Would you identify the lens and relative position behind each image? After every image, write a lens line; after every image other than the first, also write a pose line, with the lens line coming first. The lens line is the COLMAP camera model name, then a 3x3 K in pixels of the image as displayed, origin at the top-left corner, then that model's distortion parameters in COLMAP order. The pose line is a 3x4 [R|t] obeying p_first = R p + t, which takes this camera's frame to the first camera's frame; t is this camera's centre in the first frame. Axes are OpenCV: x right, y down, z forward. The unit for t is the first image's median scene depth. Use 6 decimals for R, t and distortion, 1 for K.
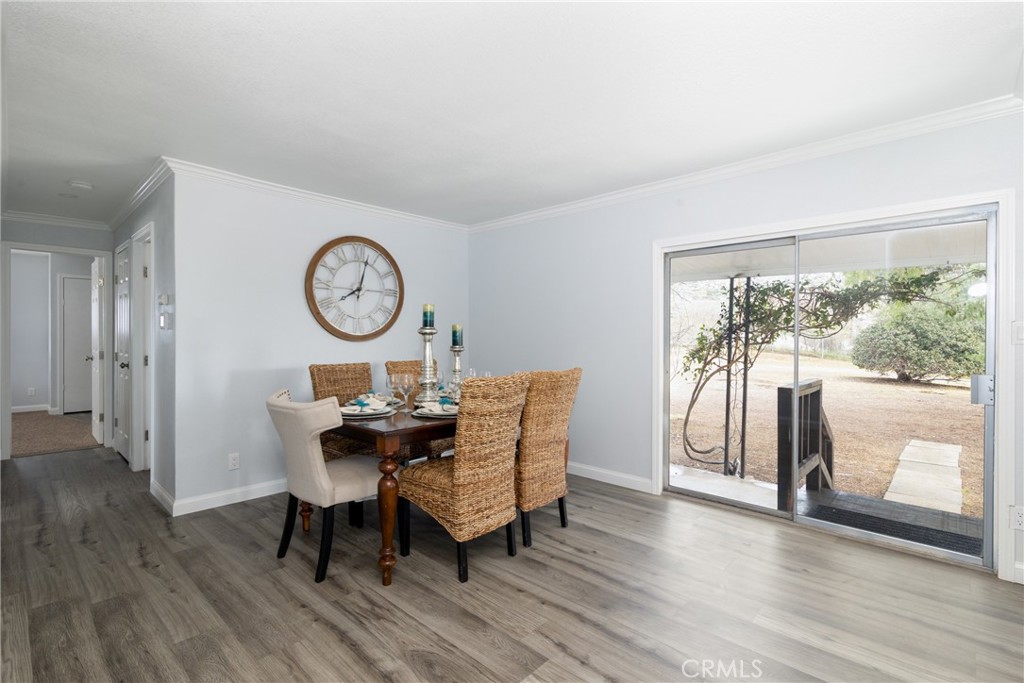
lens RADIAL K [[471.1, 0, 501.4], [0, 471.1, 332.8], [0, 0, 1]] dist [-0.001190, -0.000727]
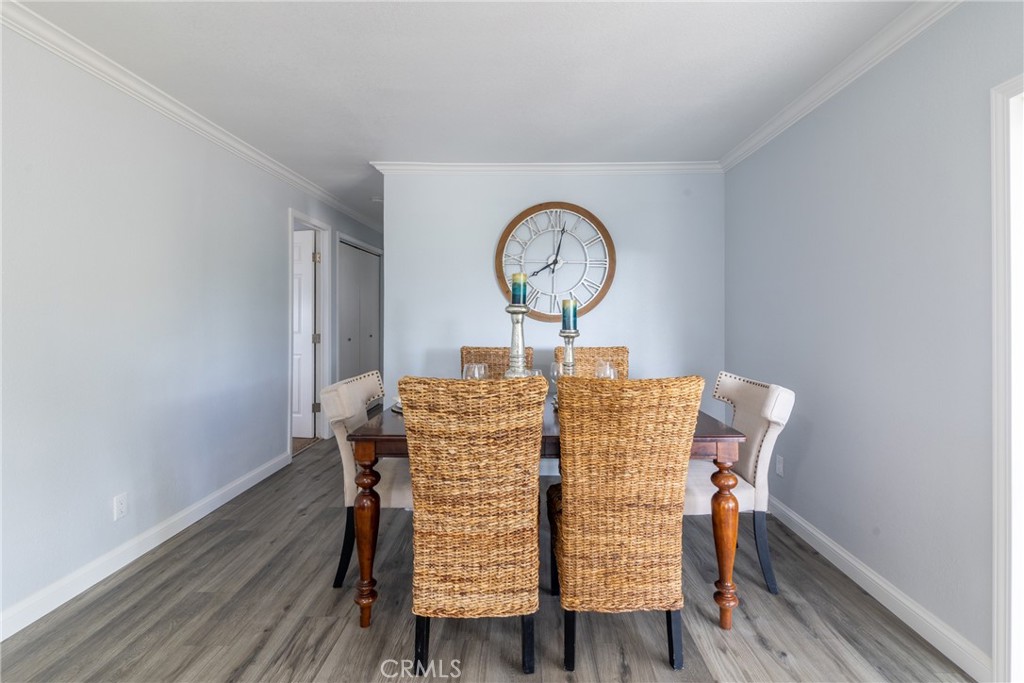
lens RADIAL K [[471.1, 0, 523.3], [0, 471.1, 315.9], [0, 0, 1]] dist [-0.001190, -0.000727]
pose [[0.684770, -0.003810, -0.728749, 0.466031], [0.008054, 0.999965, 0.002340, 0.006578], [0.728715, -0.007472, 0.684776, 0.573779]]
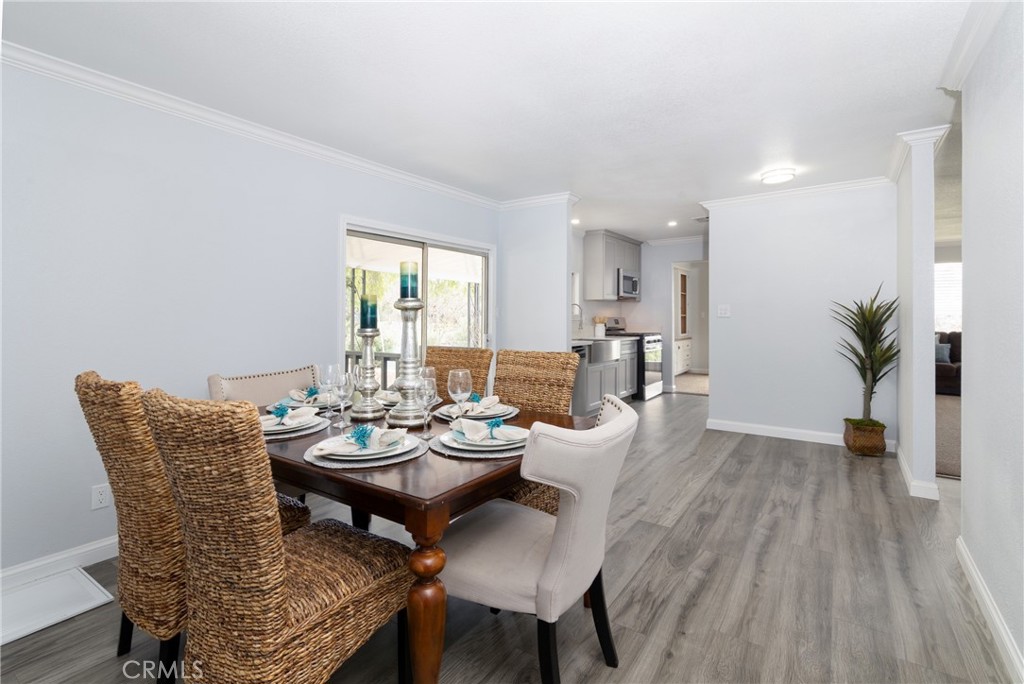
lens RADIAL K [[471.1, 0, 516.1], [0, 471.1, 313.2], [0, 0, 1]] dist [-0.001190, -0.000727]
pose [[-0.162088, 0.001103, 0.986776, -0.941712], [-0.015429, 0.999874, -0.003652, 0.008441], [-0.986656, -0.015816, -0.162051, 1.128297]]
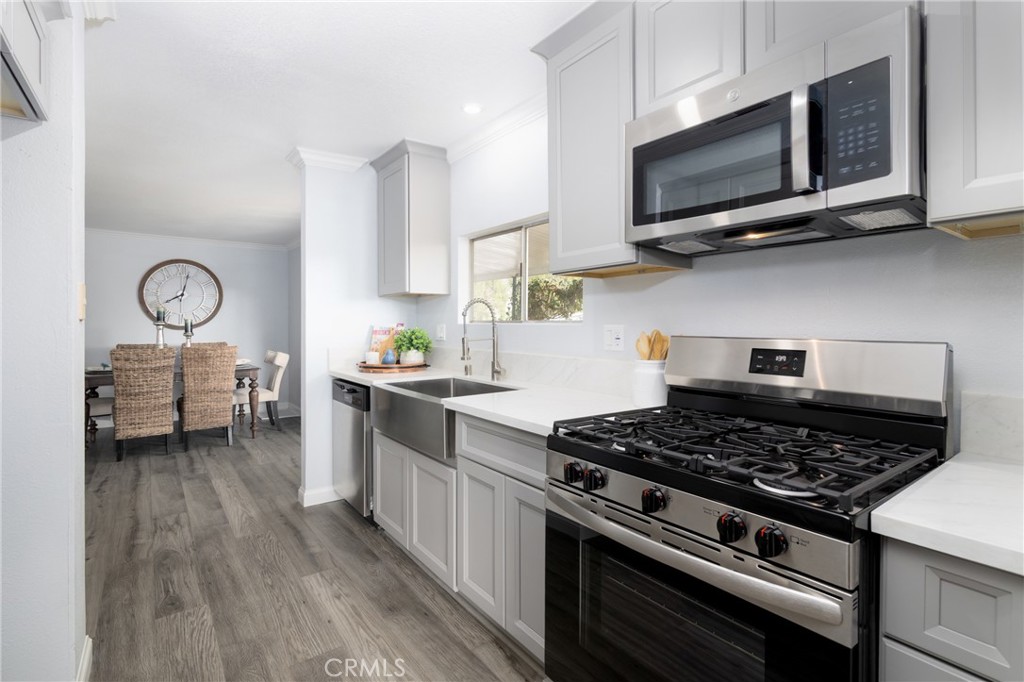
lens RADIAL K [[471.1, 0, 496.0], [0, 471.1, 329.5], [0, 0, 1]] dist [-0.001190, -0.000727]
pose [[0.985265, -0.003959, -0.170990, 1.481402], [0.006663, 0.999862, 0.015243, 0.000651], [0.170906, -0.016158, 0.985155, -0.474148]]
